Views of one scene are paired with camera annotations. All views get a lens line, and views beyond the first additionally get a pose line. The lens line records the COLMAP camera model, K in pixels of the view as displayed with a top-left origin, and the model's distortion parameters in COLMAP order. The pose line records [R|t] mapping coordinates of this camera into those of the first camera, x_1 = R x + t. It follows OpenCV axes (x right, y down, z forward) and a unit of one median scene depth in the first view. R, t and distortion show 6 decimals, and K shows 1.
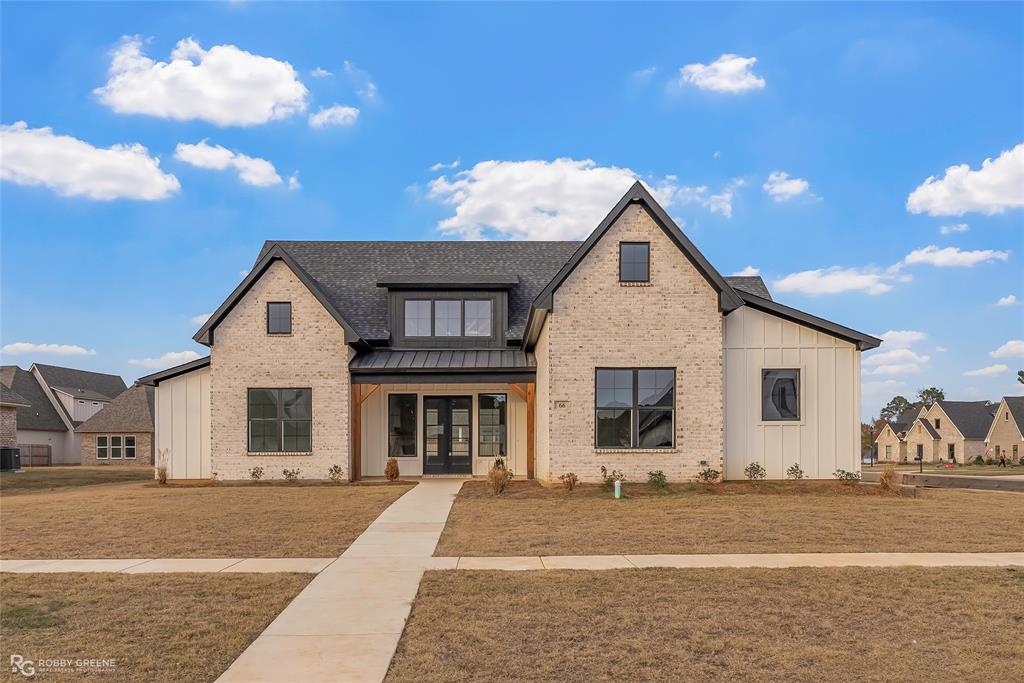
lens RADIAL K [[818.1, 0, 510.6], [0, 818.1, 423.9], [0, 0, 1]] dist [0.000172, -0.000604]
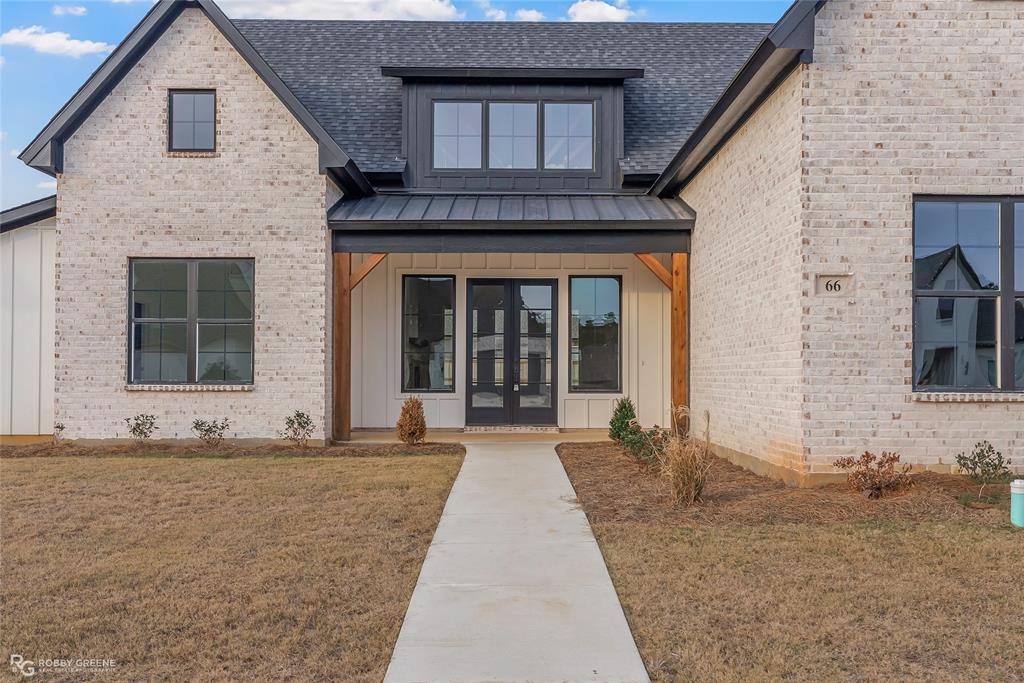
lens RADIAL K [[1017.1, 0, 512.0], [0, 1017.1, 341.5], [0, 0, 1]] dist [-0.002616, 0.005221]
pose [[0.999632, 0.007094, -0.026192, -0.065728], [-0.006922, 0.999954, 0.006660, 0.002445], [0.026238, -0.006477, 0.999635, 0.369144]]
